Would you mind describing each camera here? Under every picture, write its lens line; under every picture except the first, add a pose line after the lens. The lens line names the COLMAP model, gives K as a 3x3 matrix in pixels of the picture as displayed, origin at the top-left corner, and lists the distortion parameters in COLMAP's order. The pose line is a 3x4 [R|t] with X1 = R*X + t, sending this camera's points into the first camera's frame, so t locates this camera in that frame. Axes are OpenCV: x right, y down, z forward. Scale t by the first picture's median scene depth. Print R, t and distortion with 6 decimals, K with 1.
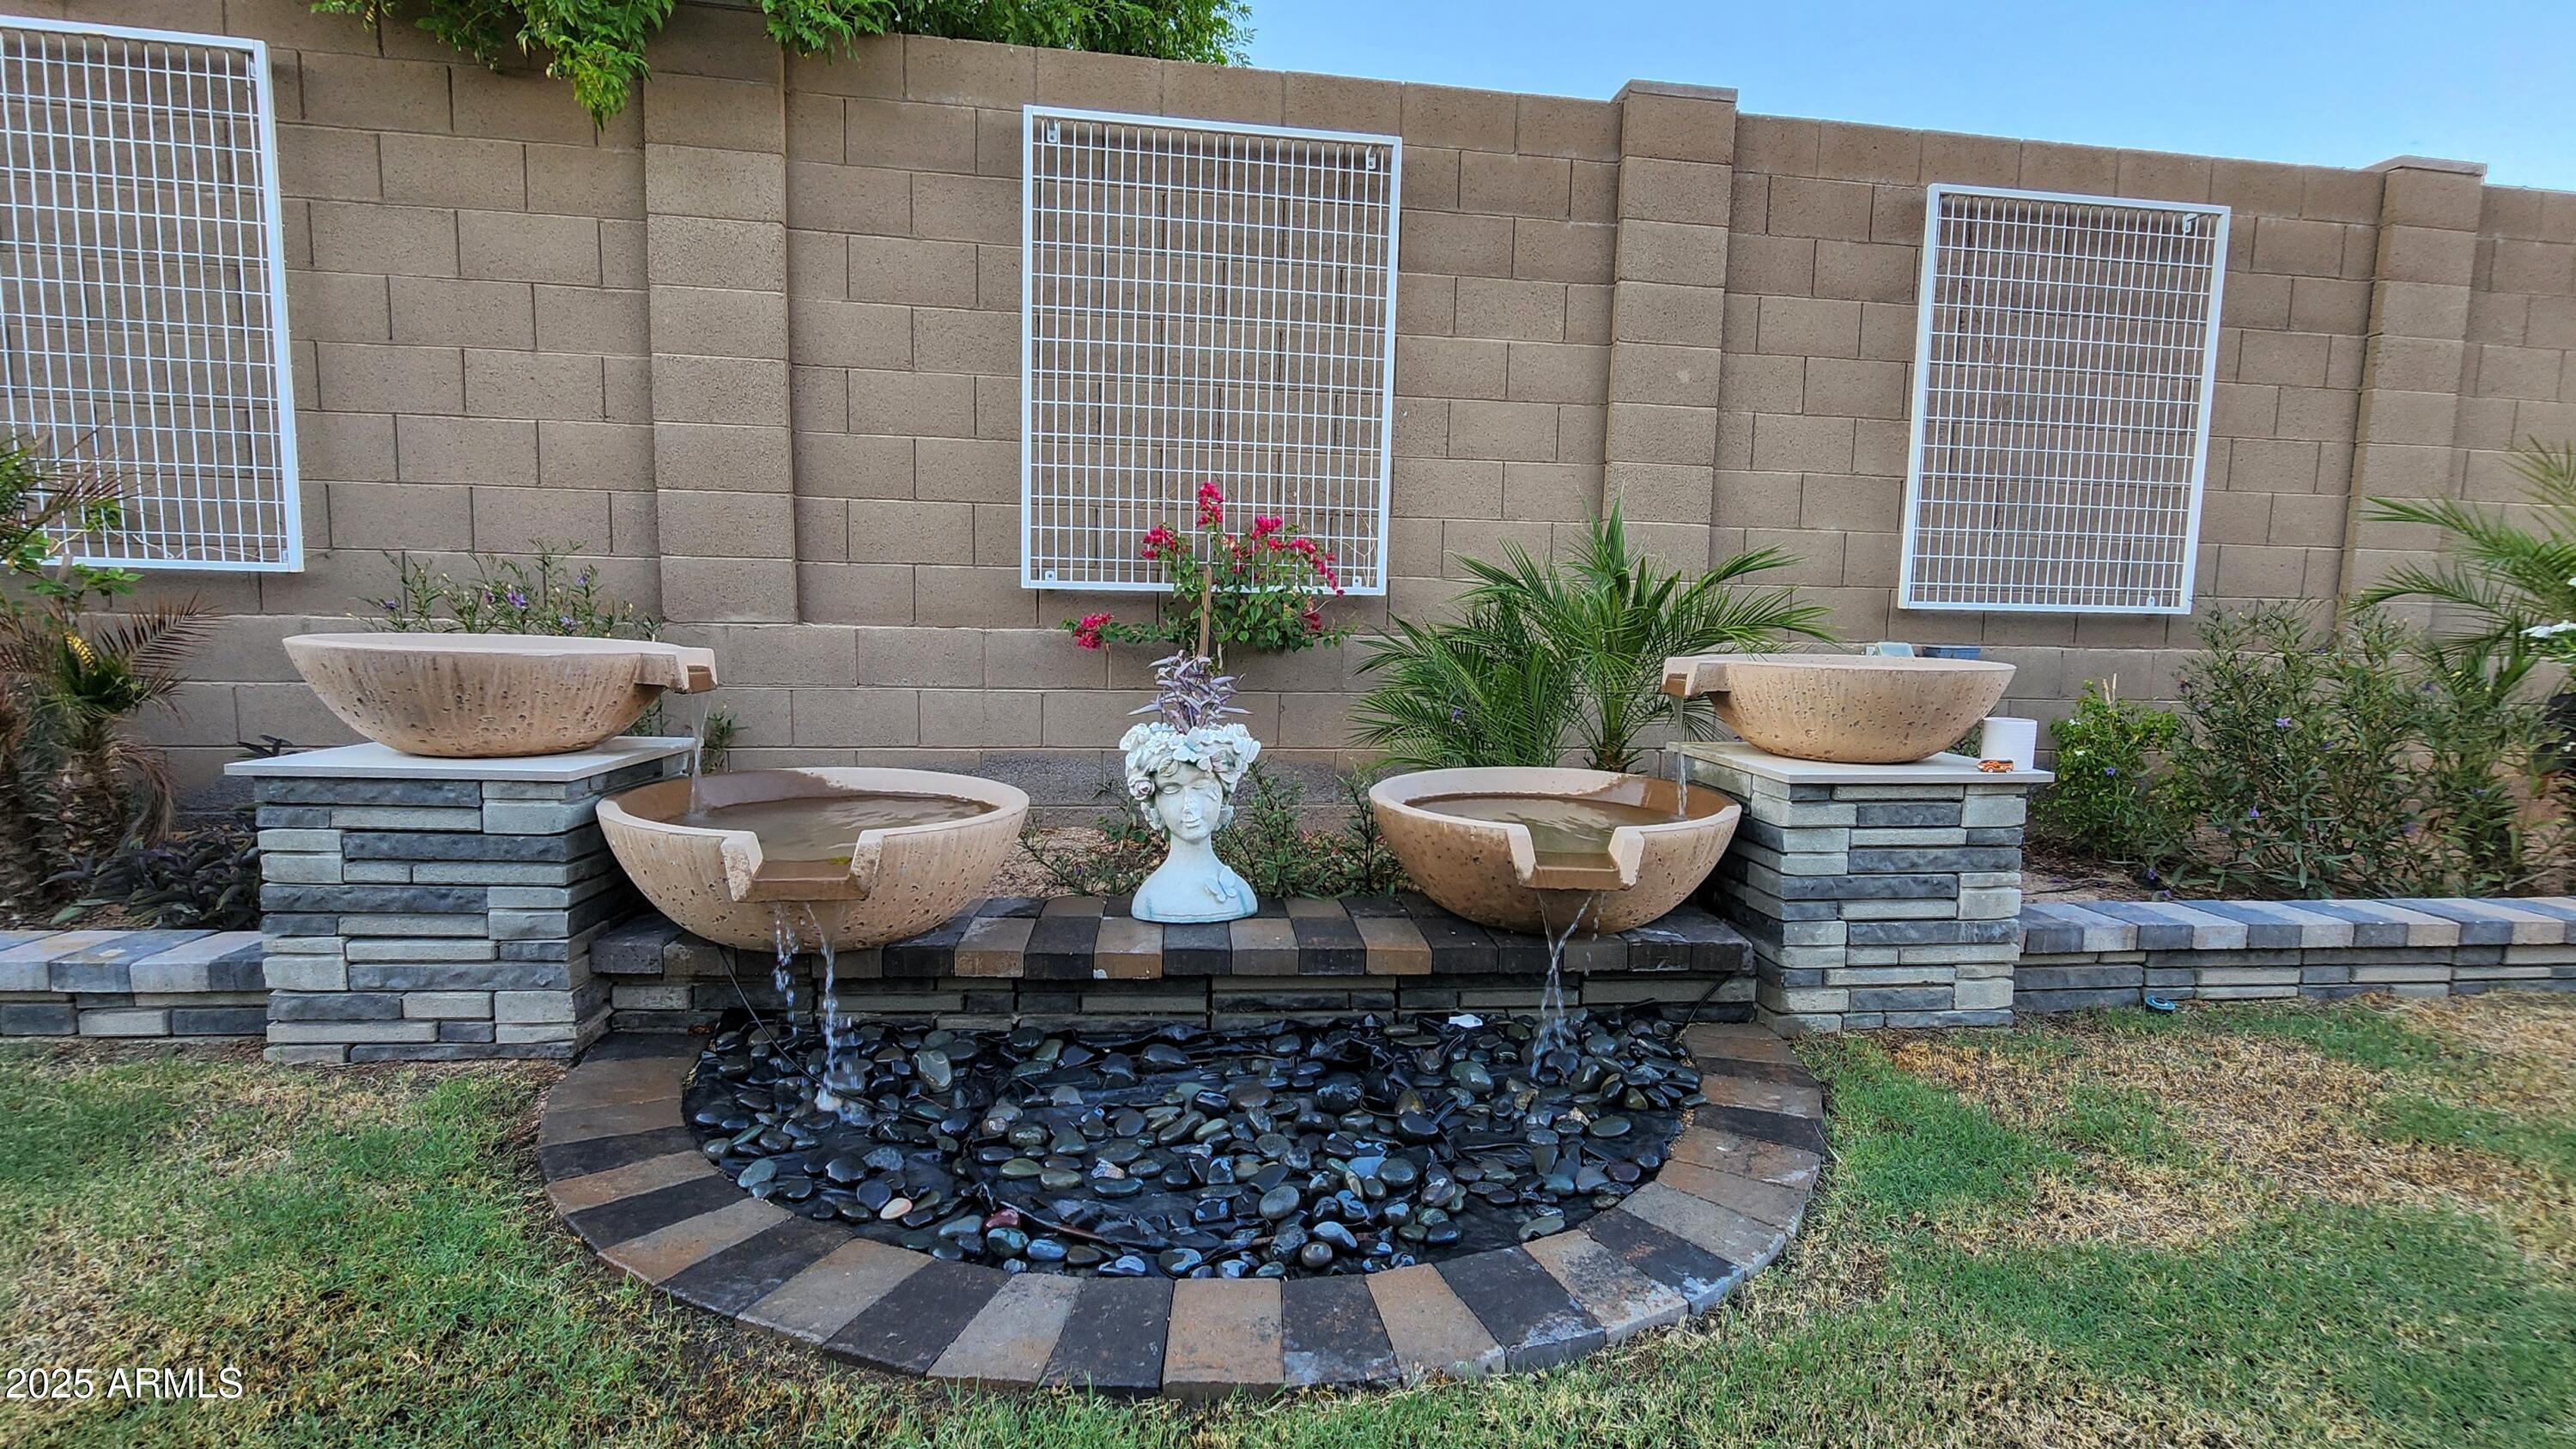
lens RADIAL K [[1094.3, 0, 1288.0], [0, 1094.3, 724.5], [0, 0, 1]] dist [0.001041, 0.000163]
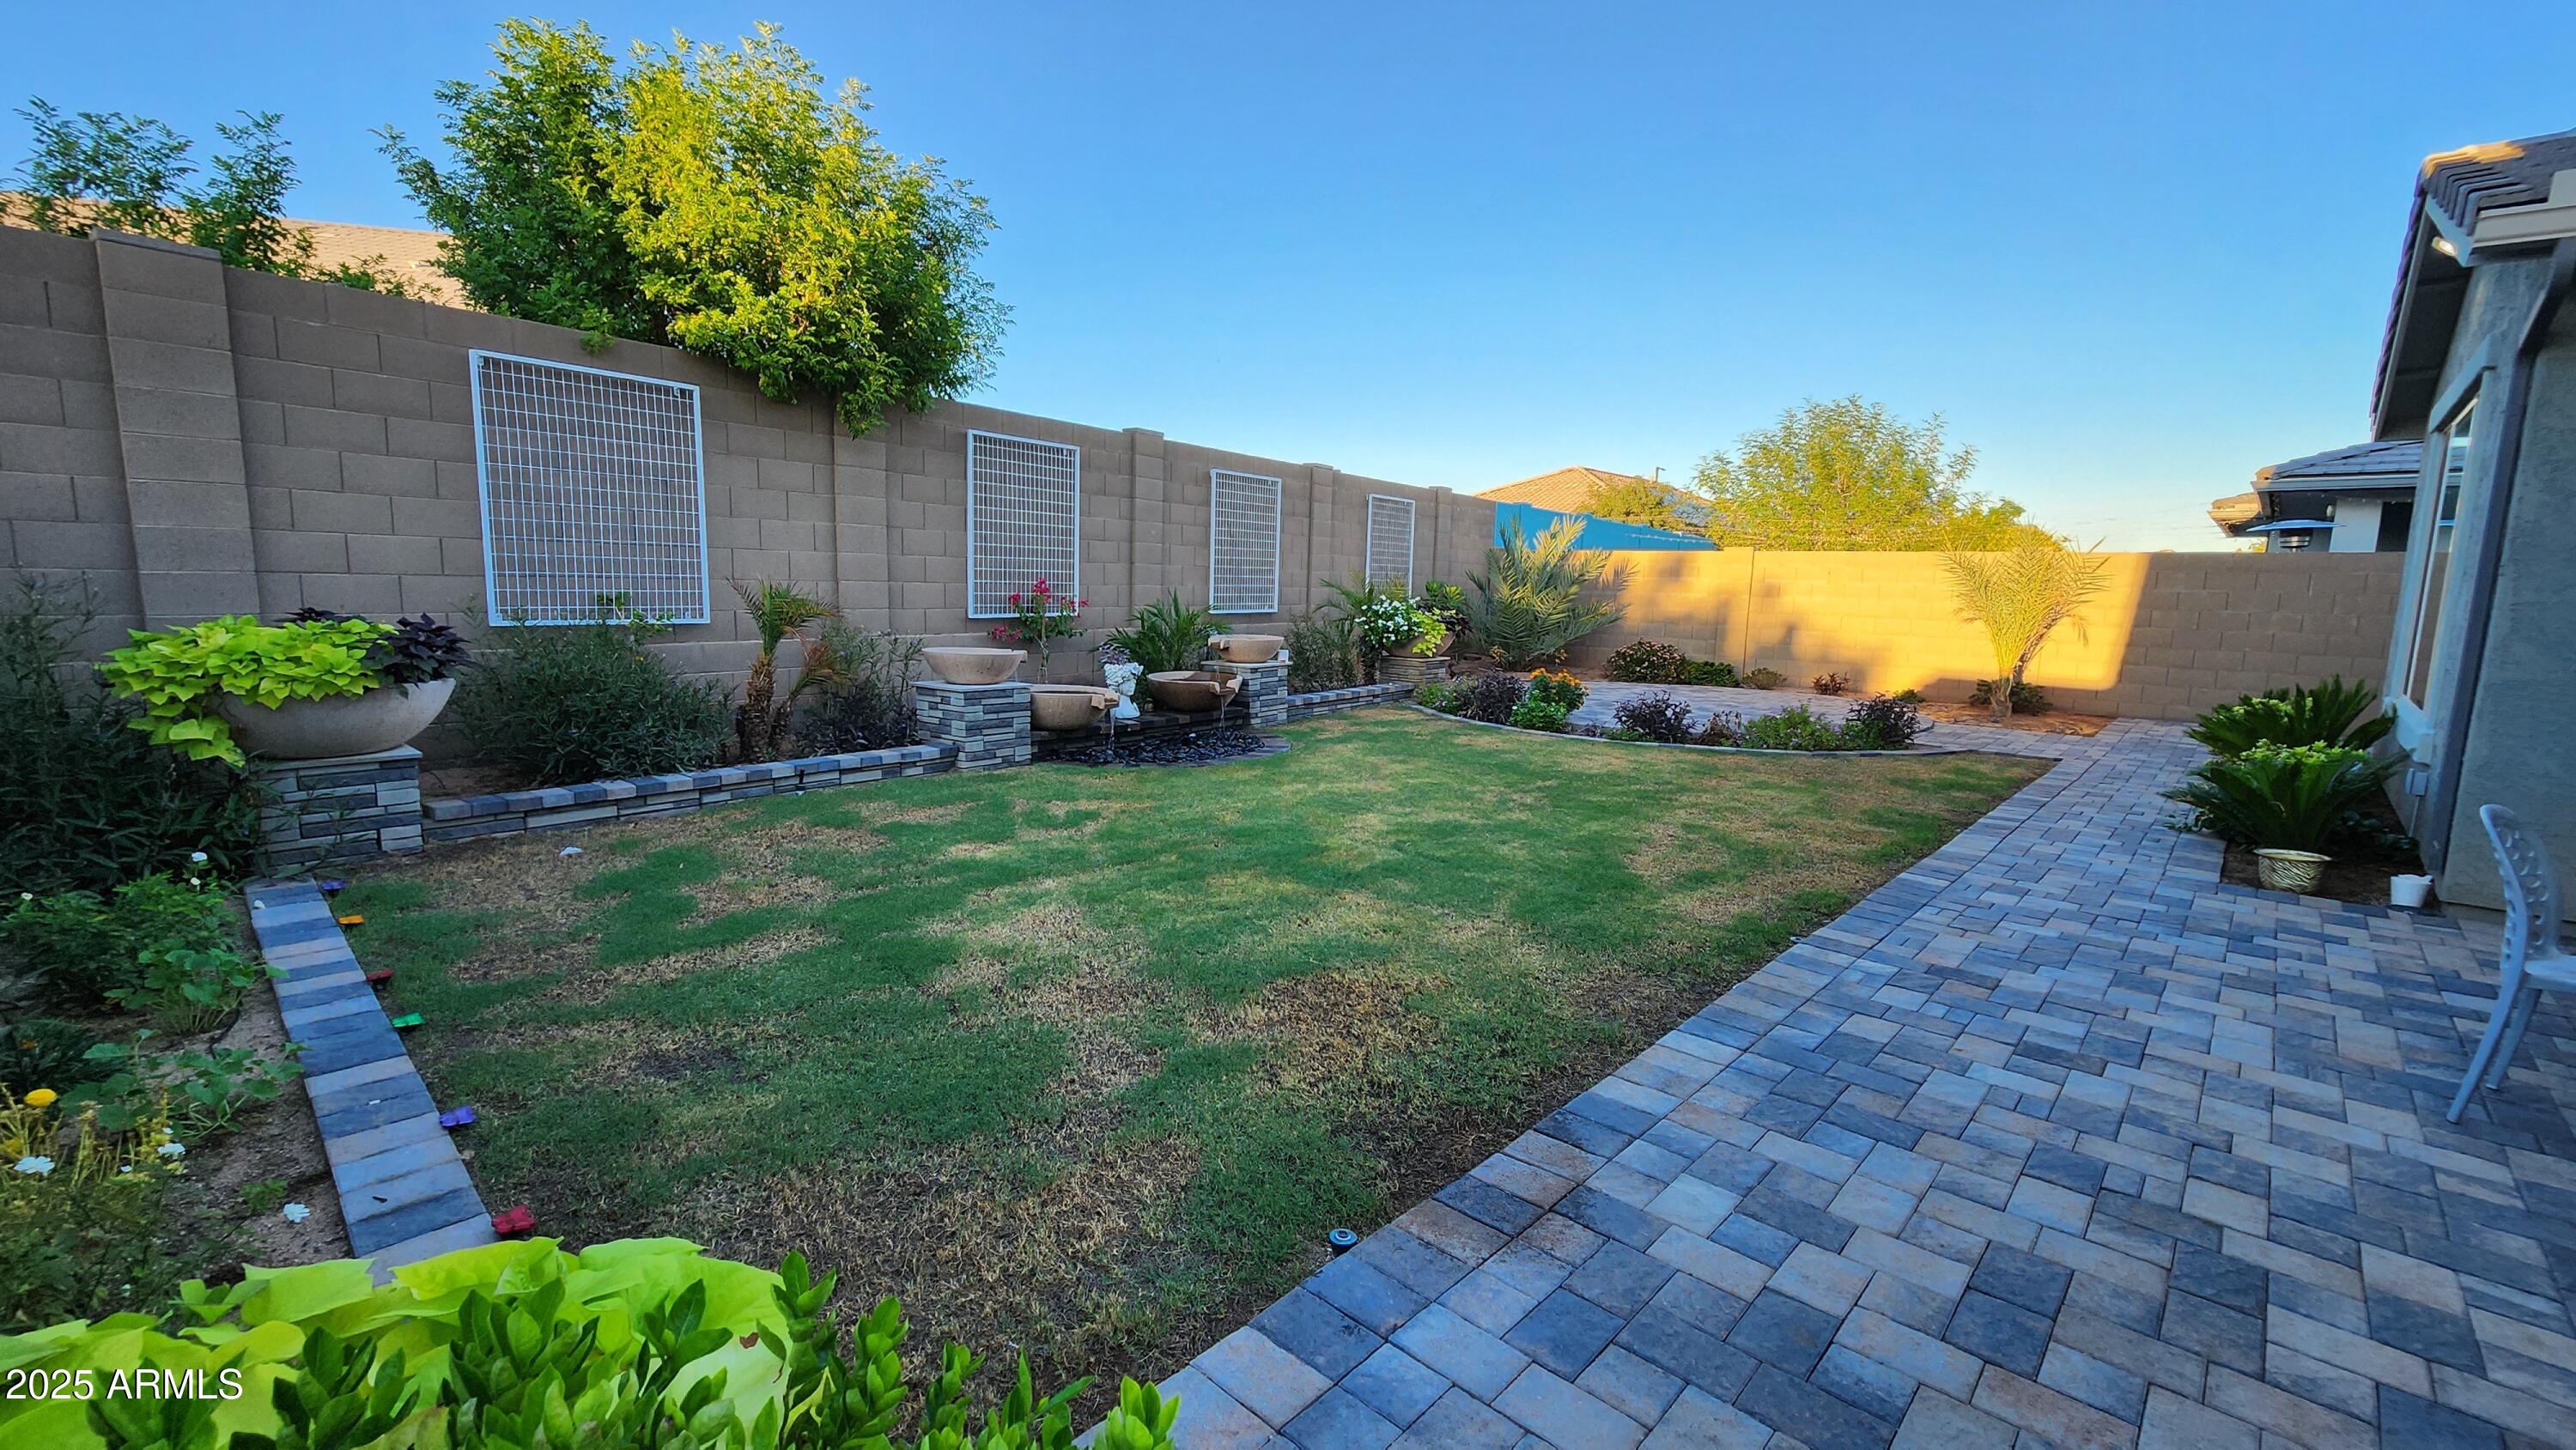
lens RADIAL K [[1052.8, 0, 1283.1], [0, 1052.8, 727.5], [0, 0, 1]] dist [-0.001413, -0.000094]
pose [[0.684469, -0.103673, 0.721633, -1.595618], [0.060258, 0.994496, 0.085719, -0.039900], [-0.726547, -0.015188, 0.686949, -1.241590]]
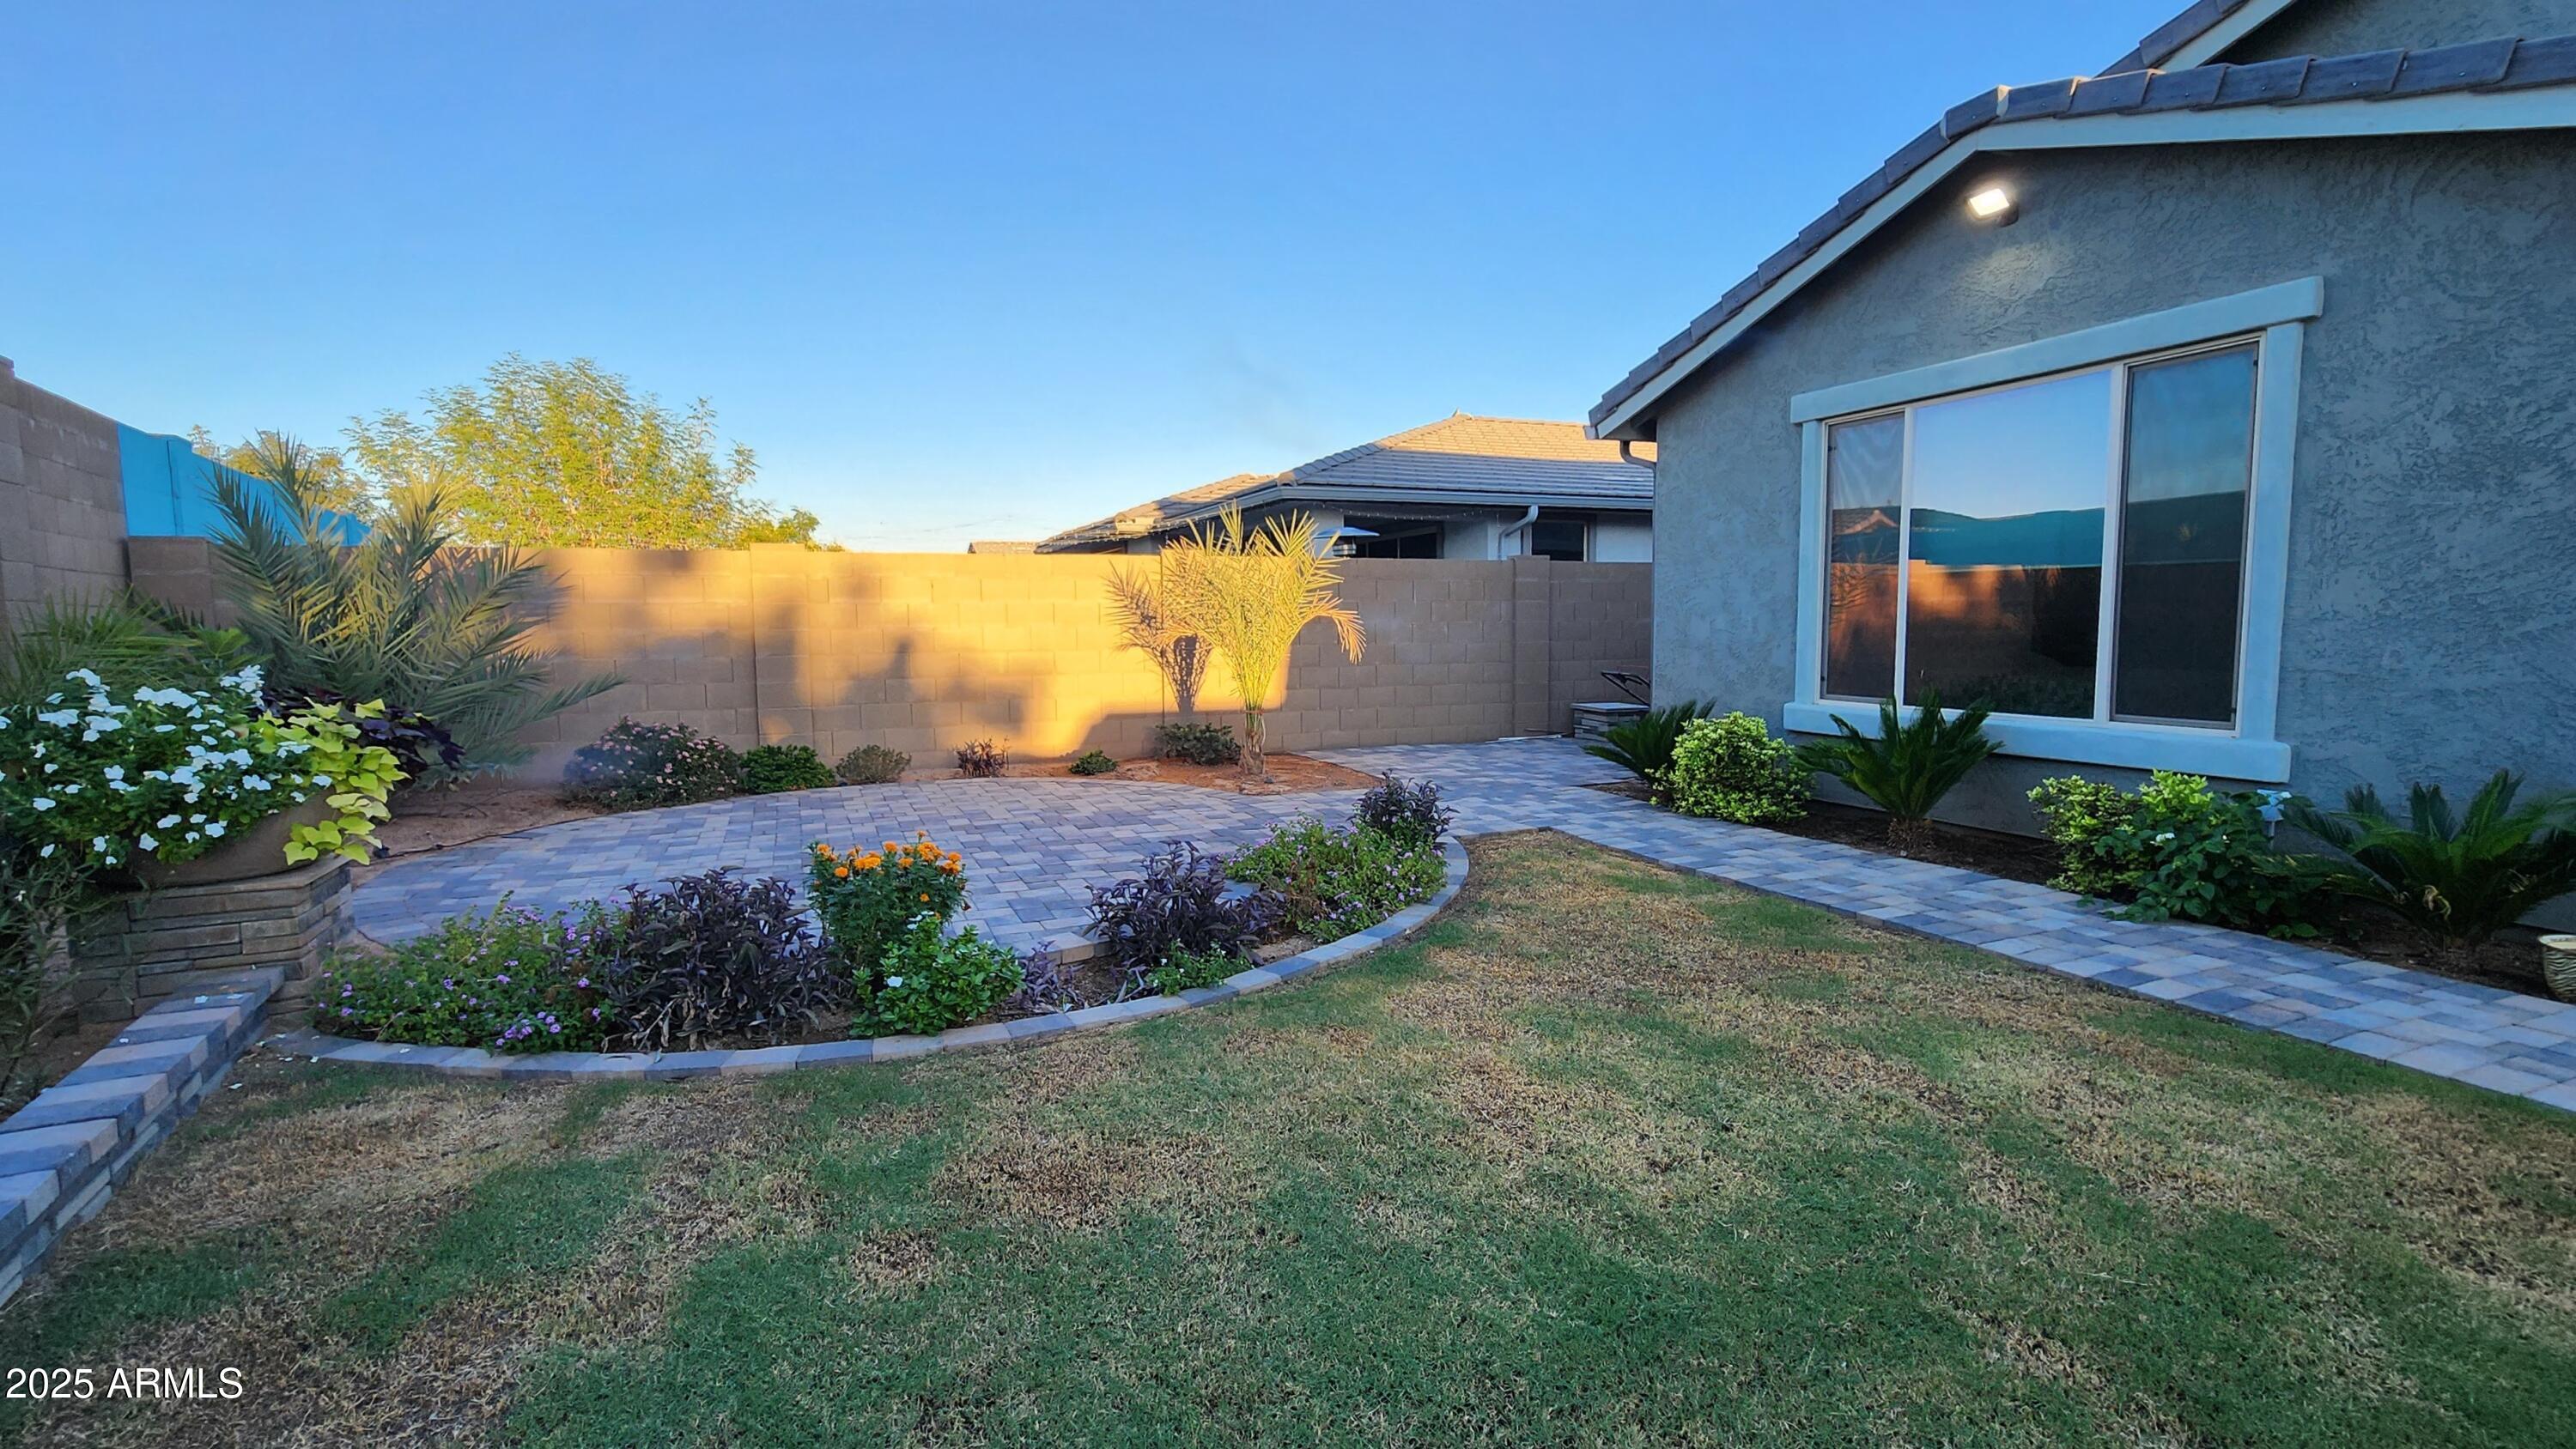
lens RADIAL K [[1144.9, 0, 1272.9], [0, 1144.9, 716.5], [0, 0, 1]] dist [0.002080, 0.000128]
pose [[-0.375223, -0.094004, 0.922156, -0.139031], [0.093648, 0.985910, 0.138609, -0.152165], [-0.922192, 0.138367, -0.361132, 0.293664]]
